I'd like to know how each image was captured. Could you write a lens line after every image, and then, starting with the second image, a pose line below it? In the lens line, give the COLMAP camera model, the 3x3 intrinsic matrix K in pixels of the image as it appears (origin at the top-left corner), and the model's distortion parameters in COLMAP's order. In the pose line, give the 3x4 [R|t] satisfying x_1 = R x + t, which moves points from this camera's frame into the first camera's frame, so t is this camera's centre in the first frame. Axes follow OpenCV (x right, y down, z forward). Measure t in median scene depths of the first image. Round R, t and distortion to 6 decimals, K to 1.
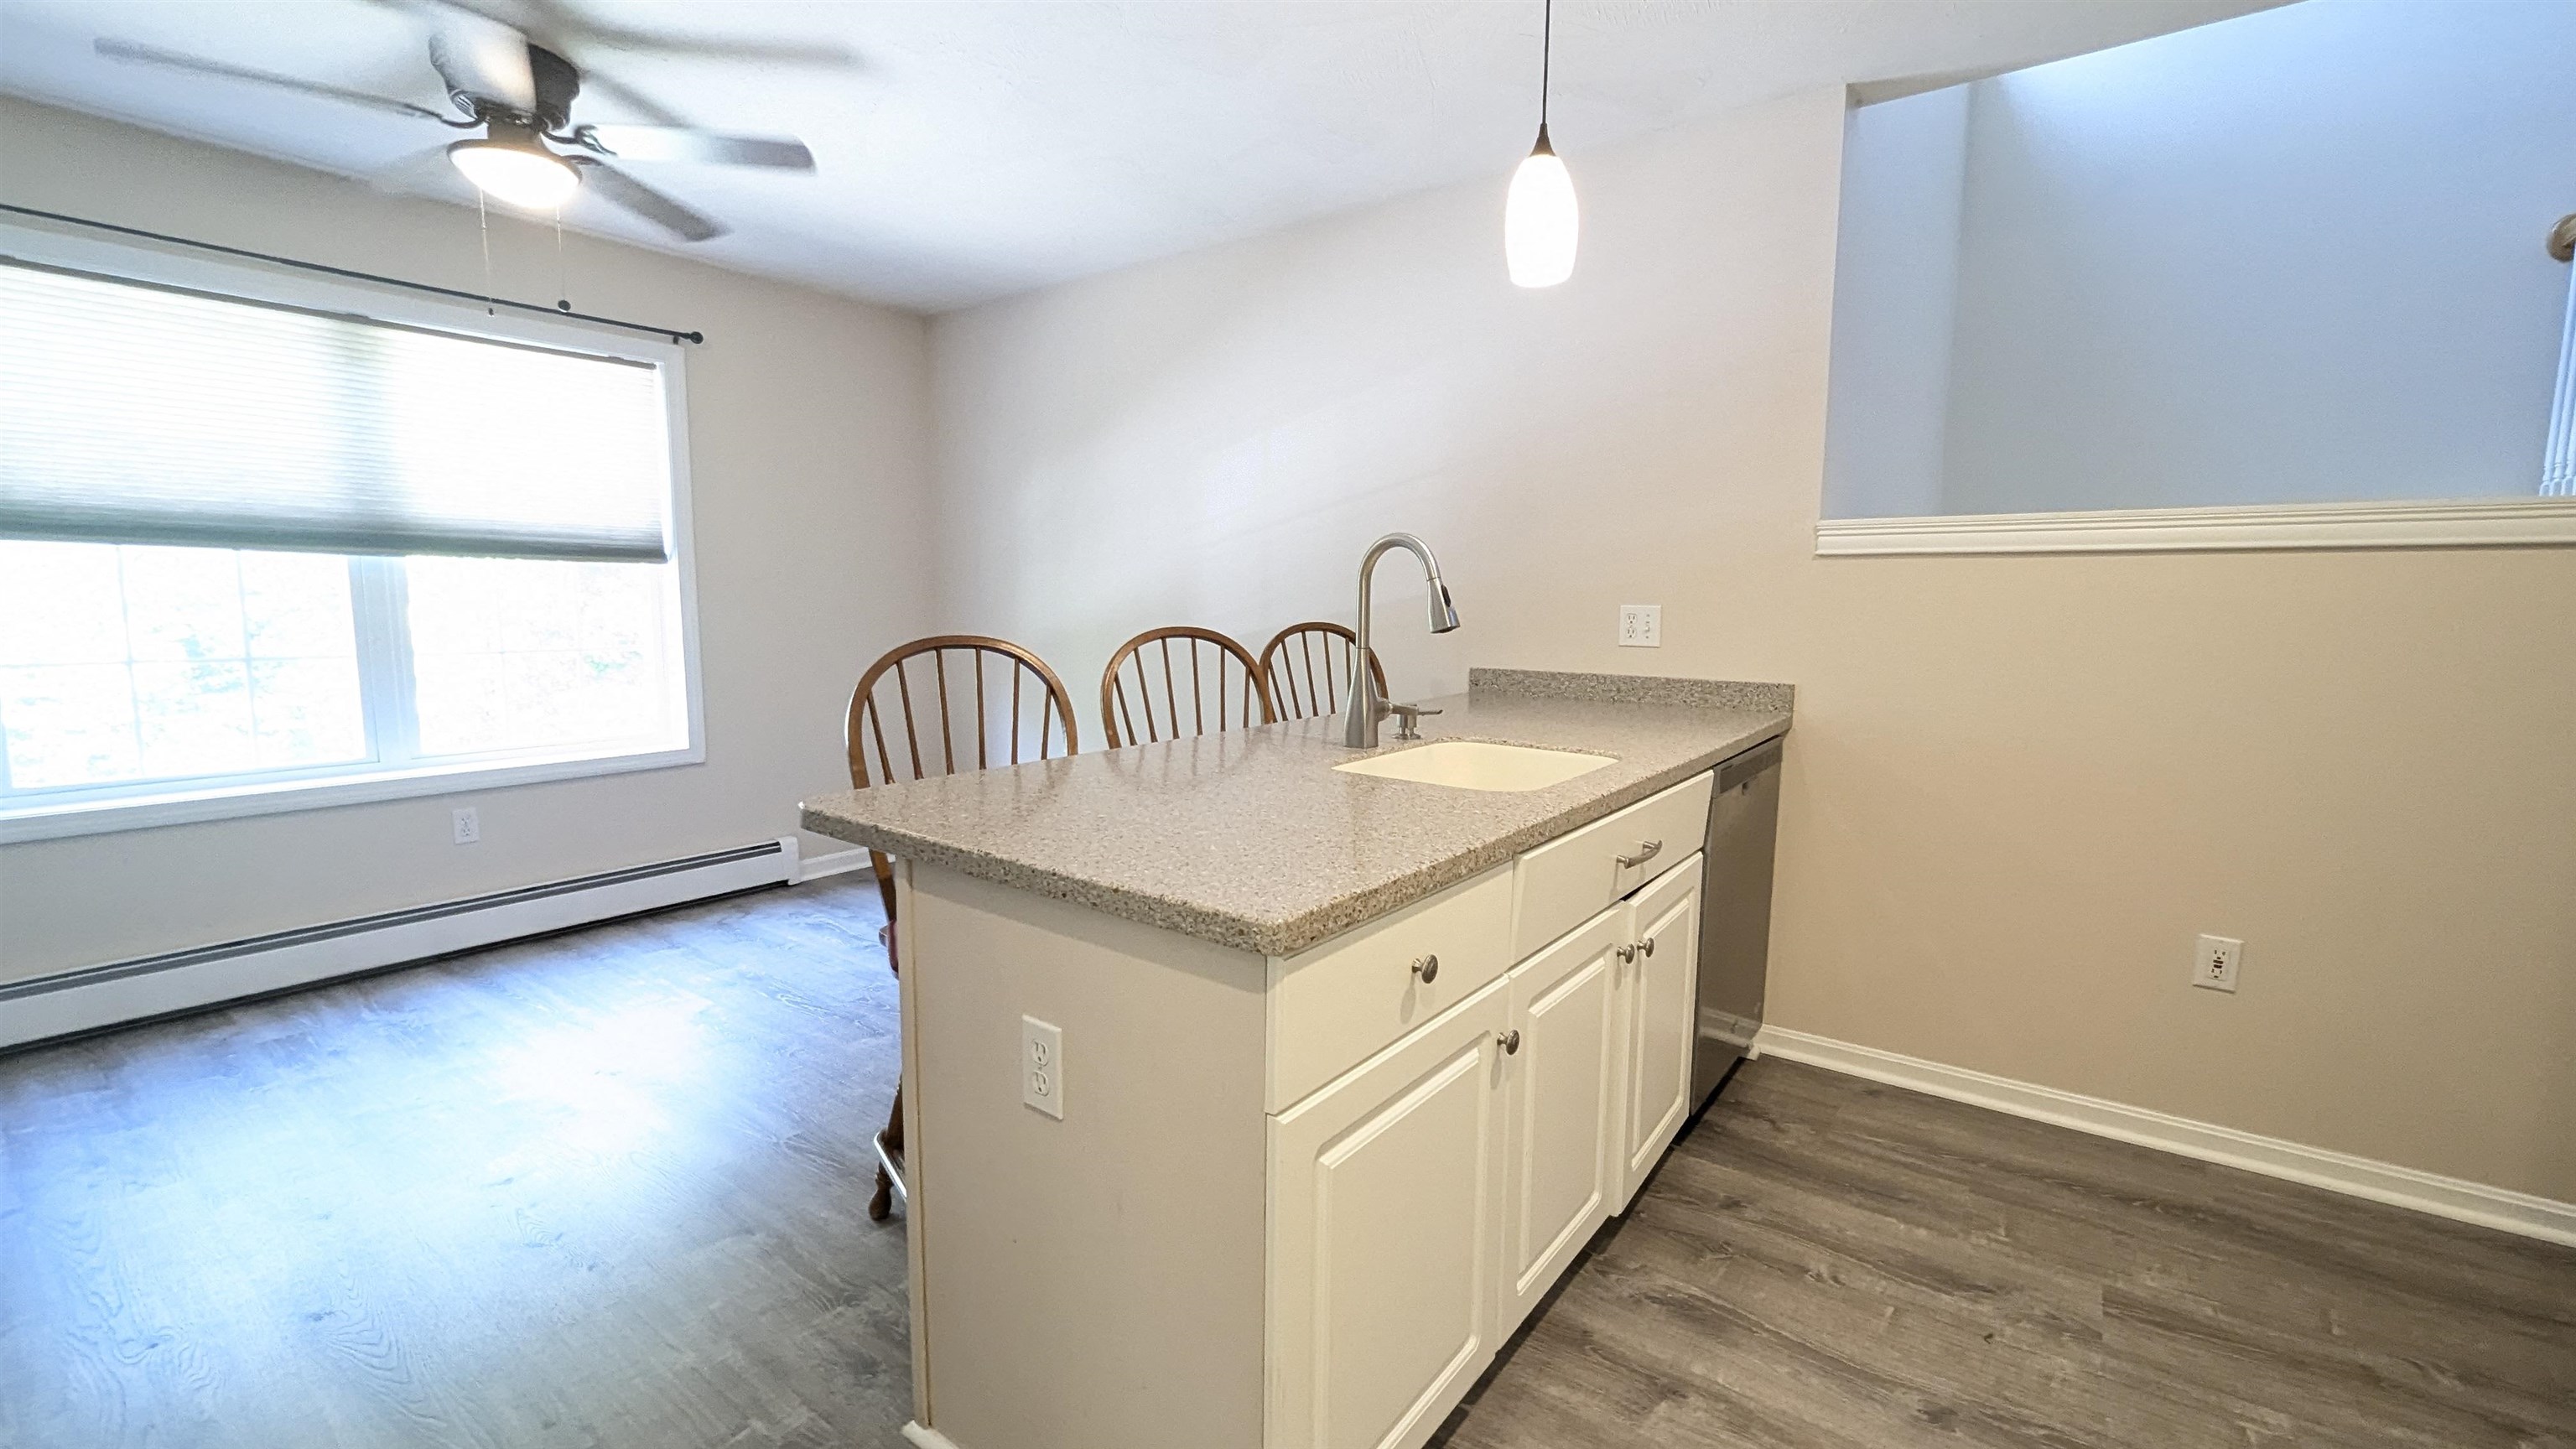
lens RADIAL K [[1080.8, 0, 1275.7], [0, 1080.8, 718.7], [0, 0, 1]] dist [0.002614, -0.000083]
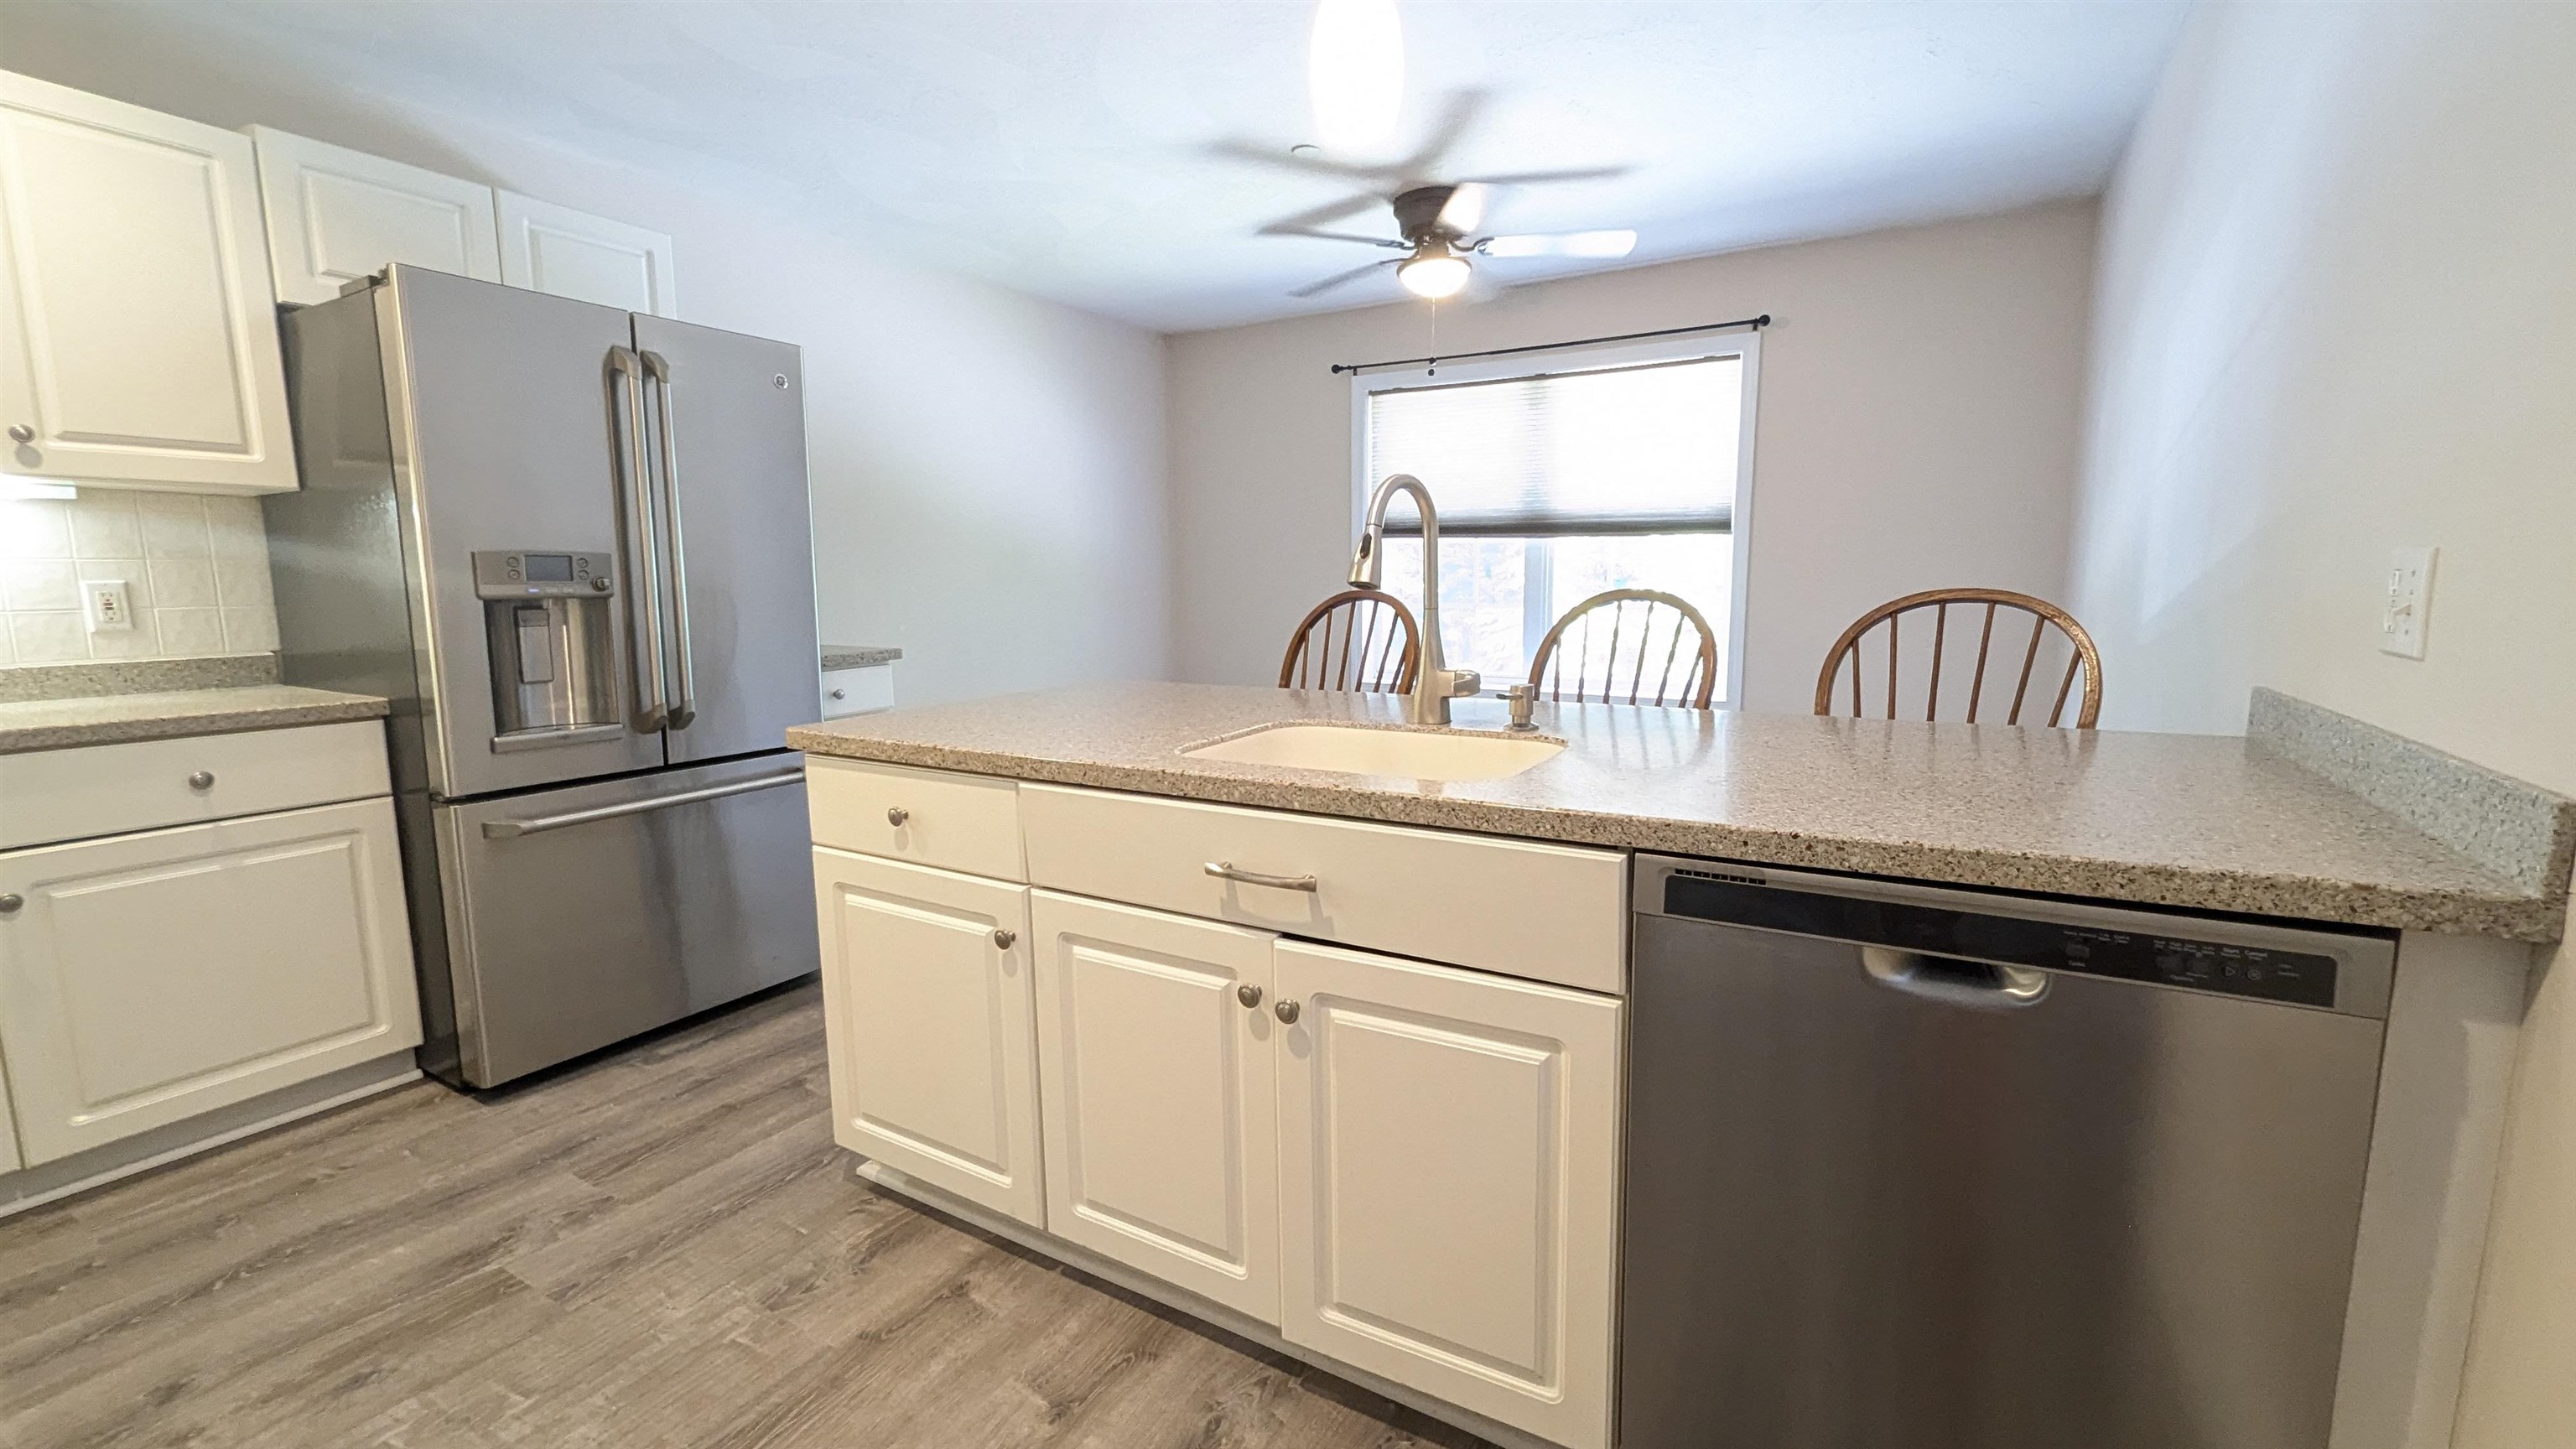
lens RADIAL K [[1080.8, 0, 1275.7], [0, 1080.8, 718.7], [0, 0, 1]] dist [0.002614, -0.000083]
pose [[0.105489, 0.125989, -0.986407, 0.678496], [-0.106360, 0.987681, 0.114777, -0.046000], [0.988716, 0.092807, 0.117590, 0.569121]]
